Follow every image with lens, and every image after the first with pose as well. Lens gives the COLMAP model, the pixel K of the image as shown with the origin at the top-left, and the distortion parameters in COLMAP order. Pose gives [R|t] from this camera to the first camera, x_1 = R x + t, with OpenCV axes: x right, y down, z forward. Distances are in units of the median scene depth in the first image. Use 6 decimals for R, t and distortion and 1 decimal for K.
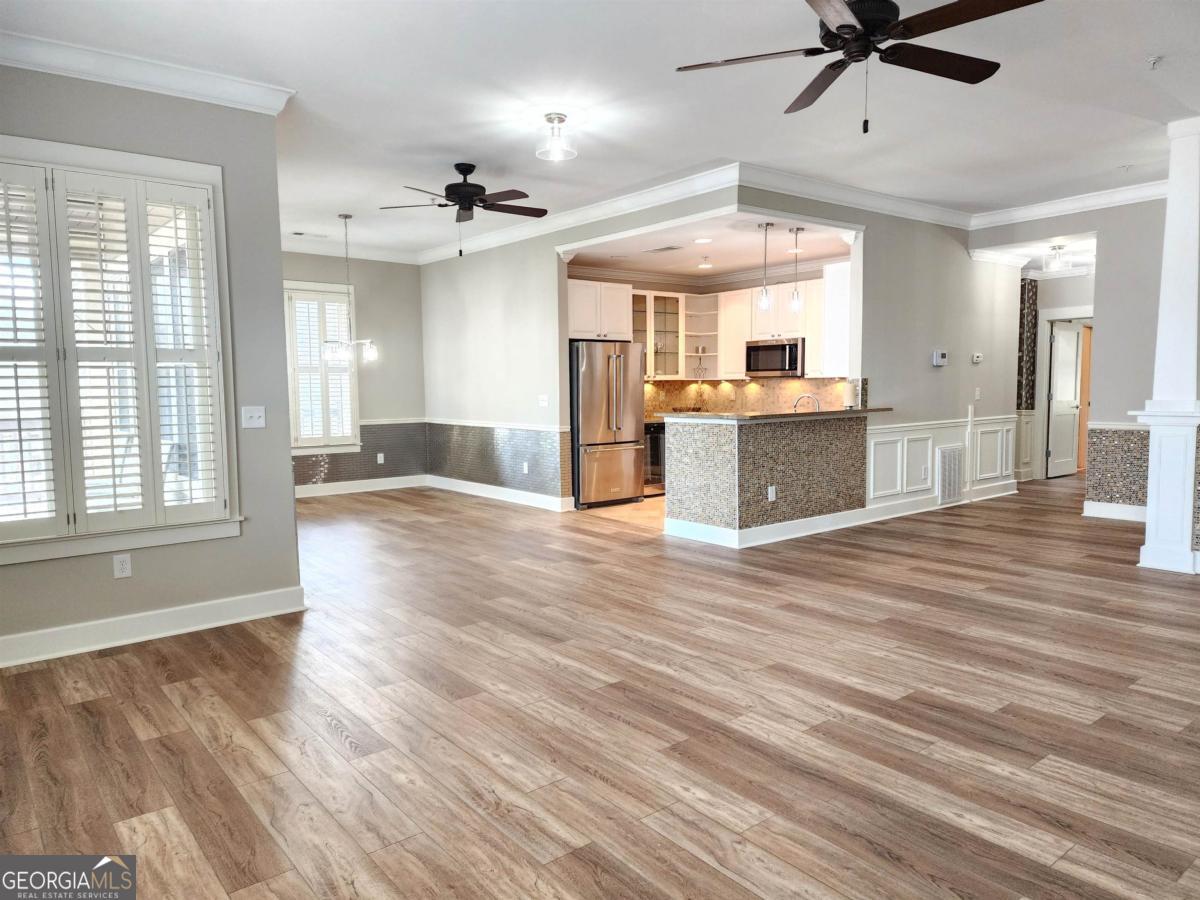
lens RADIAL K [[797.7, 0, 600.6], [0, 797.7, 445.3], [0, 0, 1]] dist [0.112791, -0.142044]
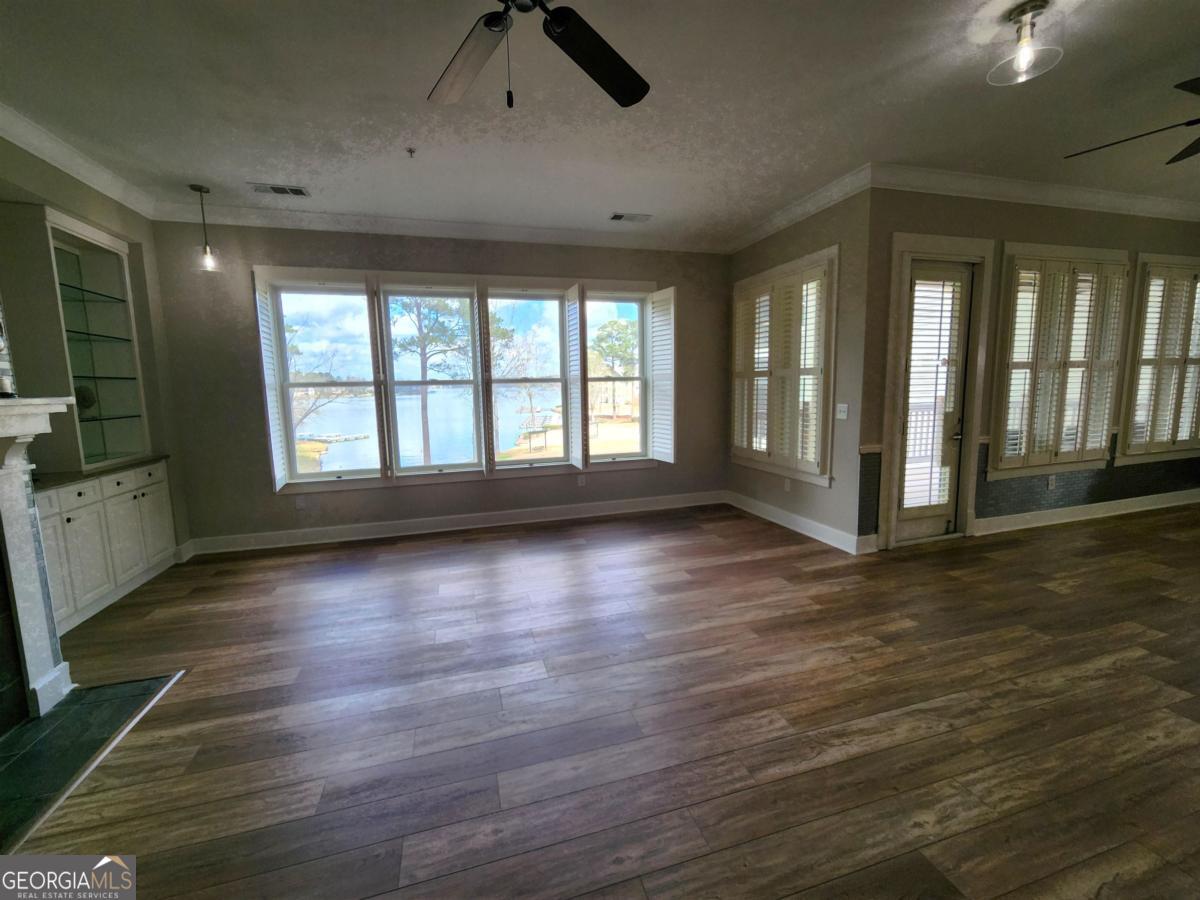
lens RADIAL K [[494.5, 0, 598.0], [0, 494.5, 448.3], [0, 0, 1]] dist [0.000247, -0.000295]
pose [[-0.376742, 0.137906, -0.915995, 0.387726], [-0.045282, 0.984932, 0.166909, -0.067885], [0.925211, 0.104360, -0.364820, 0.636199]]
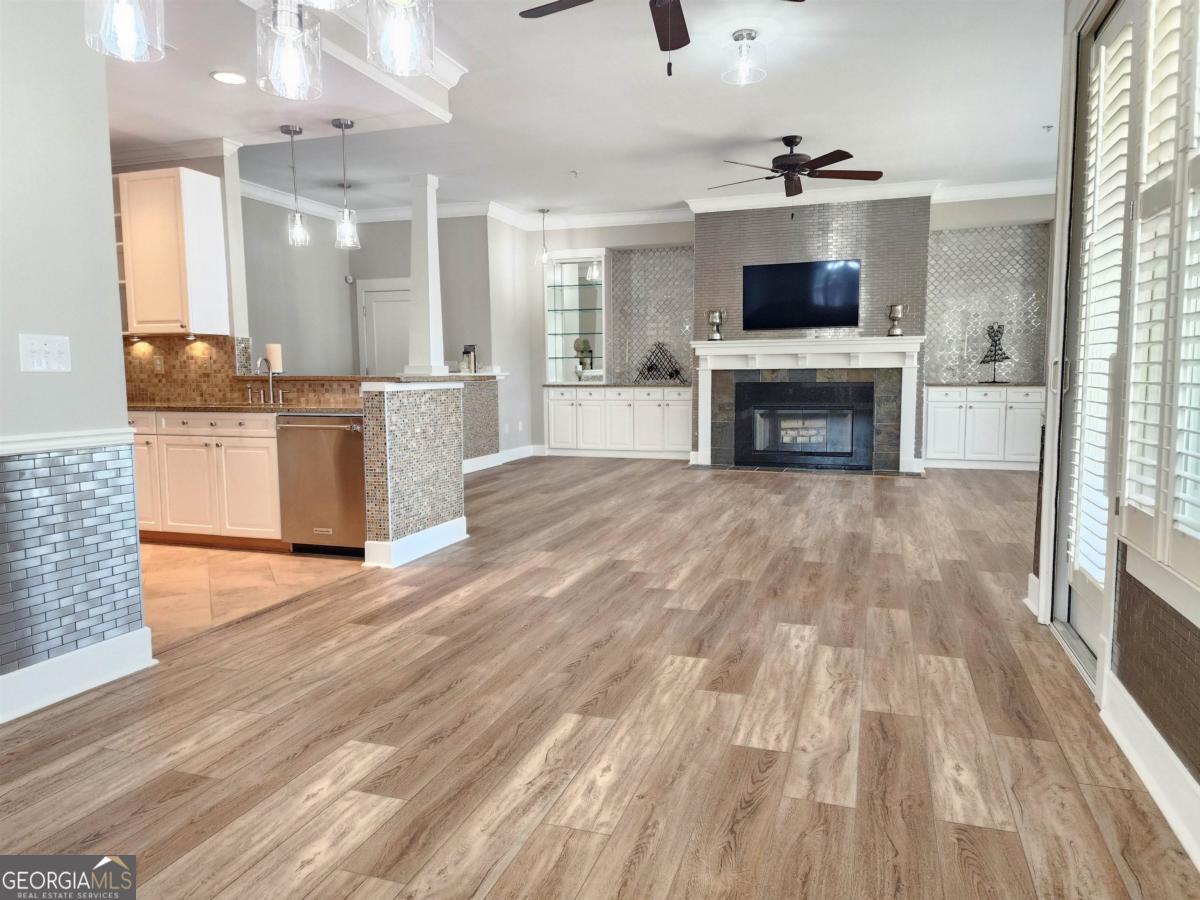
lens RADIAL K [[797.7, 0, 600.6], [0, 797.7, 445.3], [0, 0, 1]] dist [0.112791, -0.142044]
pose [[-0.529383, -0.060815, 0.846201, -0.575794], [0.079322, 0.989510, 0.120738, -0.052899], [-0.844667, 0.131039, -0.519006, 1.246376]]
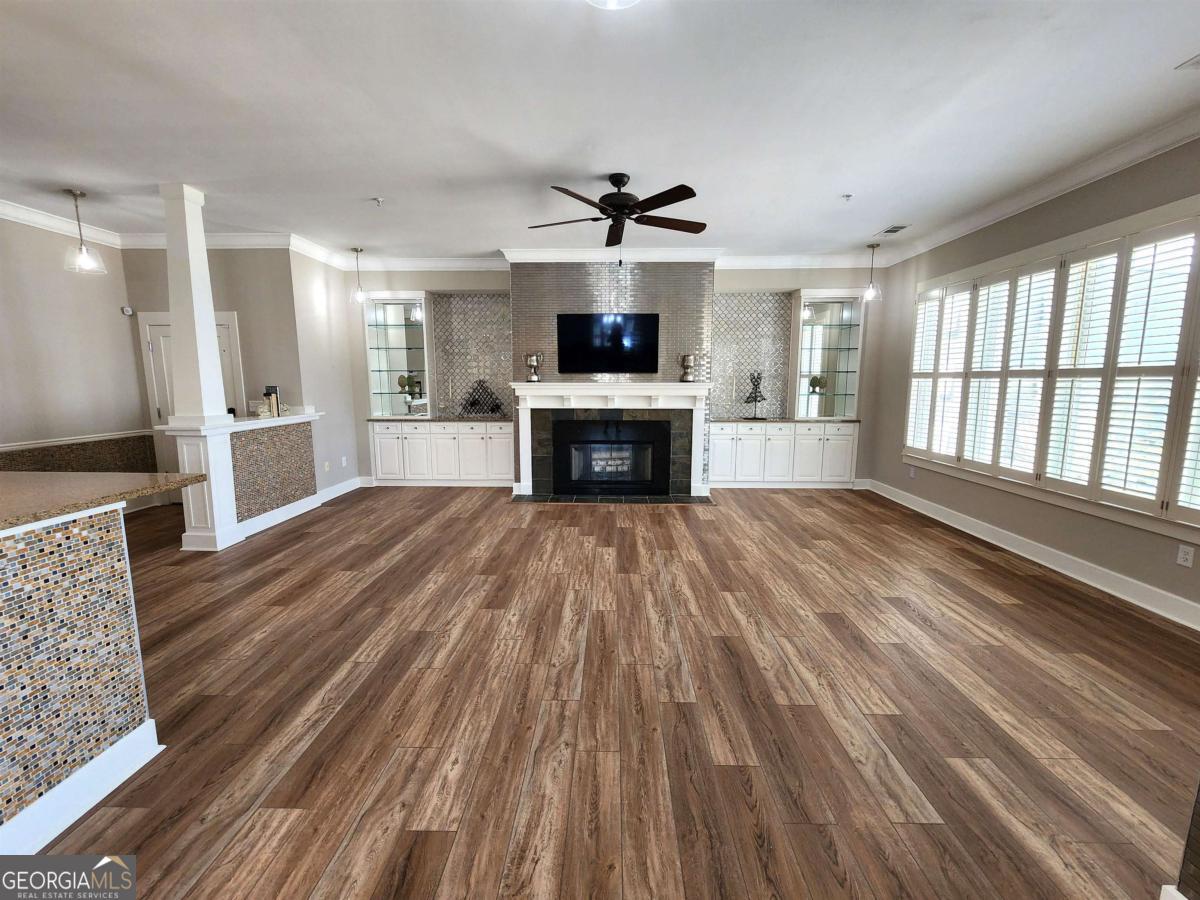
lens RADIAL K [[494.5, 0, 598.0], [0, 494.5, 448.3], [0, 0, 1]] dist [0.000247, -0.000295]
pose [[-0.758693, -0.073850, 0.647249, -0.208728], [0.062192, 0.980805, 0.184809, -0.089690], [-0.648473, 0.180467, -0.739537, 0.972656]]
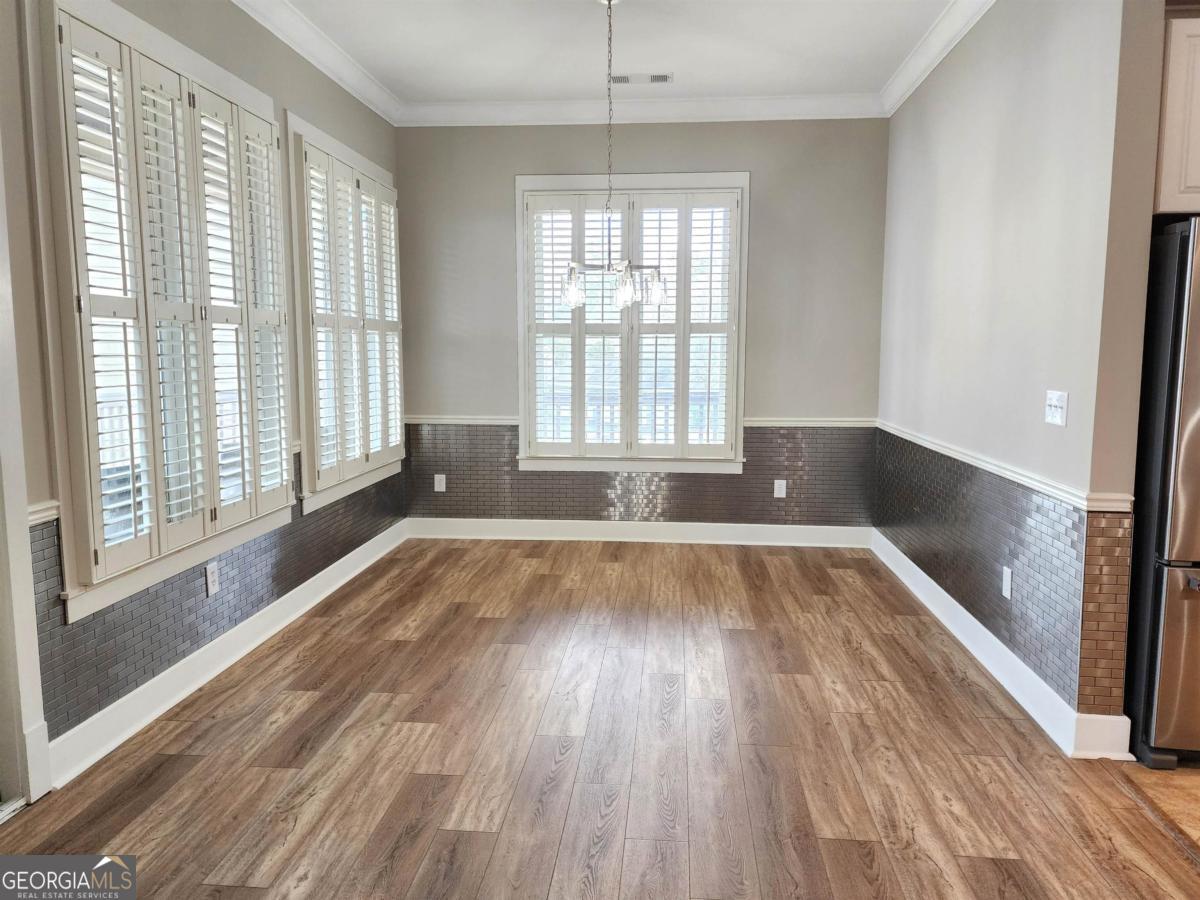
lens RADIAL K [[846.1, 0, 597.4], [0, 846.1, 440.8], [0, 0, 1]] dist [0.079107, -0.072920]
pose [[0.717727, 0.084229, -0.691211, 0.053465], [-0.061280, 0.996446, 0.057793, -0.064471], [0.693622, 0.000878, 0.720338, 0.758123]]
